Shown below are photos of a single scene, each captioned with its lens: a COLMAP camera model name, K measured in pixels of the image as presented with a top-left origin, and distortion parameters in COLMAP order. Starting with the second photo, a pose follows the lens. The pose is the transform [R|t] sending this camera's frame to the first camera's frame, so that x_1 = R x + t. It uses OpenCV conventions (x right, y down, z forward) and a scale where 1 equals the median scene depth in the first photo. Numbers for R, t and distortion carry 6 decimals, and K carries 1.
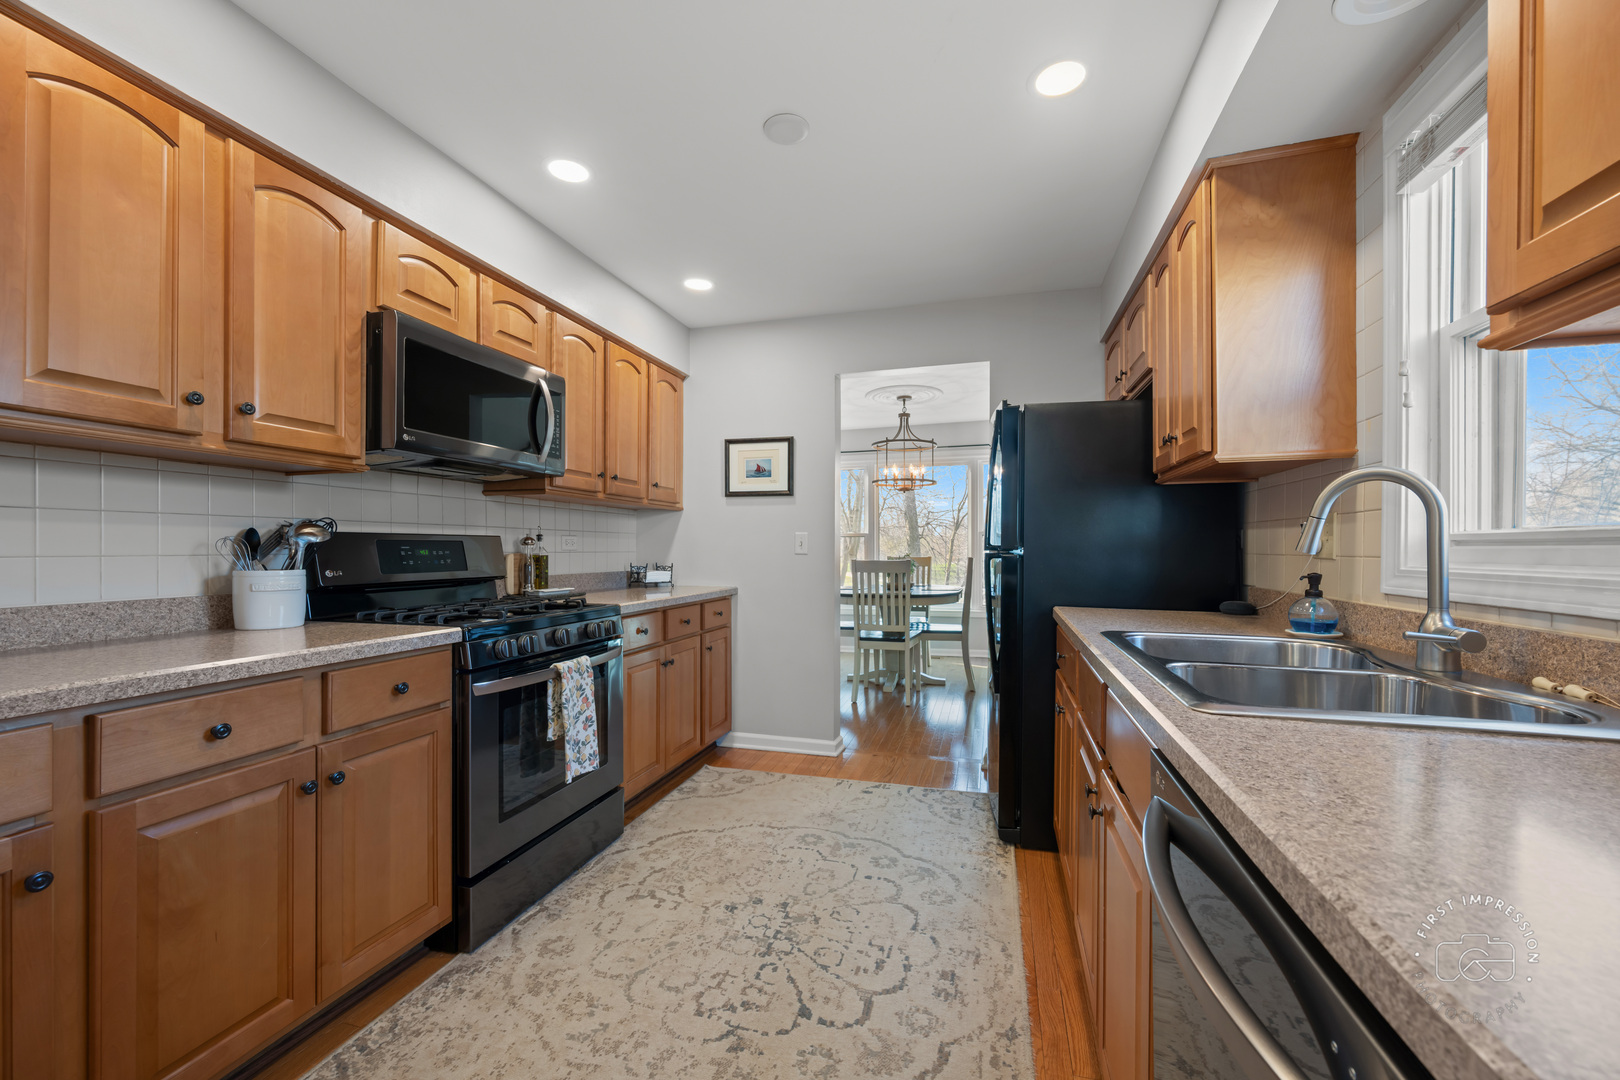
lens RADIAL K [[641.6, 0, 805.1], [0, 641.6, 548.6], [0, 0, 1]] dist [-0.000283, -0.000851]
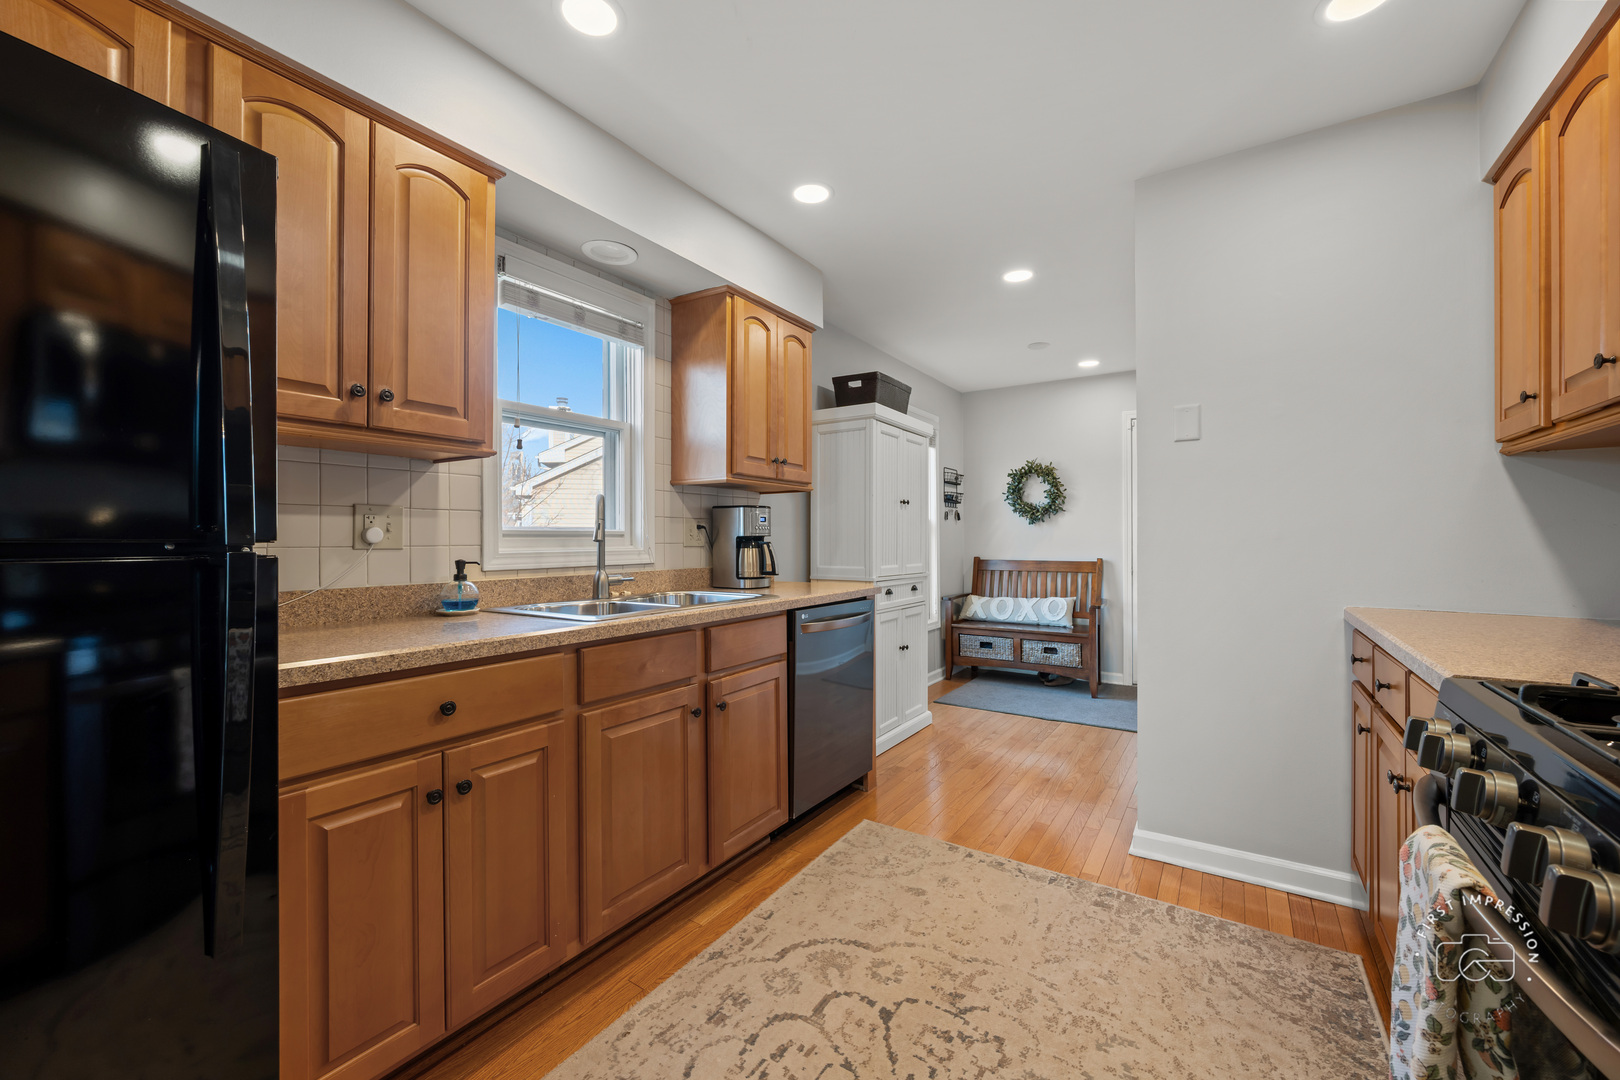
lens RADIAL K [[641.6, 0, 826.1], [0, 641.6, 536.1], [0, 0, 1]] dist [-0.000283, -0.000851]
pose [[-0.963168, 0.005186, 0.268851, -0.175635], [0.004682, 0.999986, -0.002514, 0.000947], [-0.268860, -0.001162, -0.963179, 1.935567]]
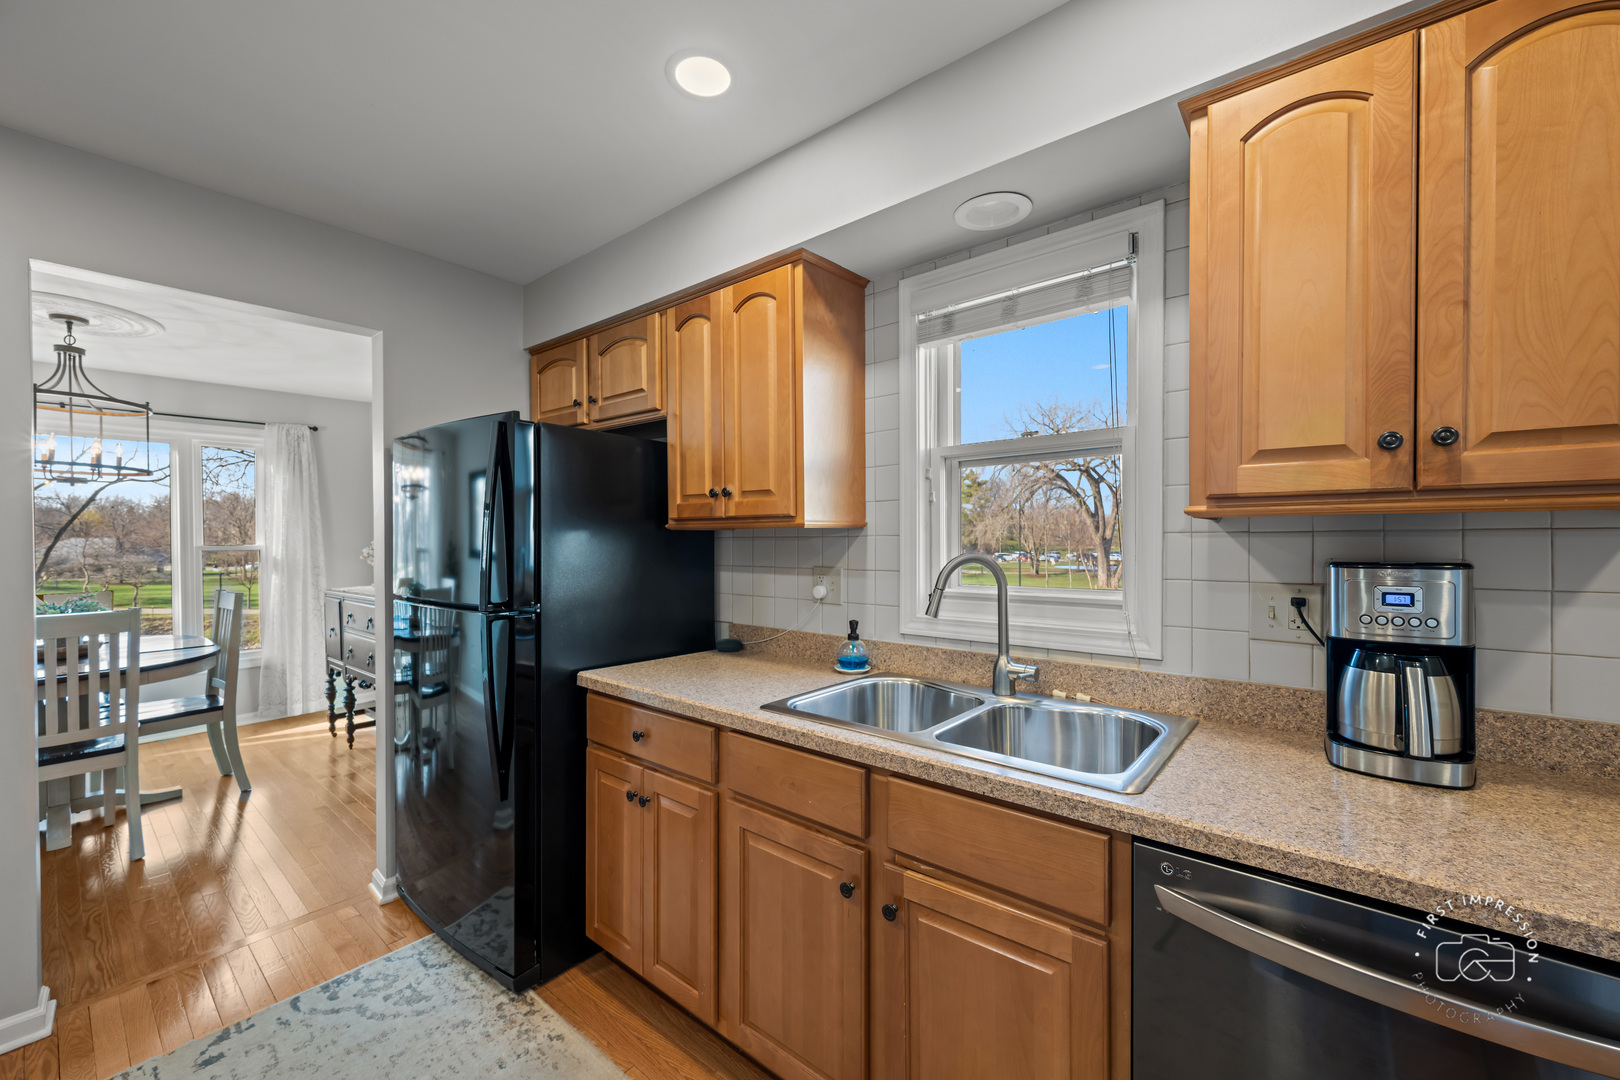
lens RADIAL K [[641.6, 0, 812.1], [0, 641.6, 543.1], [0, 0, 1]] dist [-0.000283, -0.000851]
pose [[0.391897, -0.007375, 0.919980, -0.378690], [0.006489, 0.999965, 0.005252, -0.116762], [-0.919986, 0.003911, 0.391931, 0.577106]]
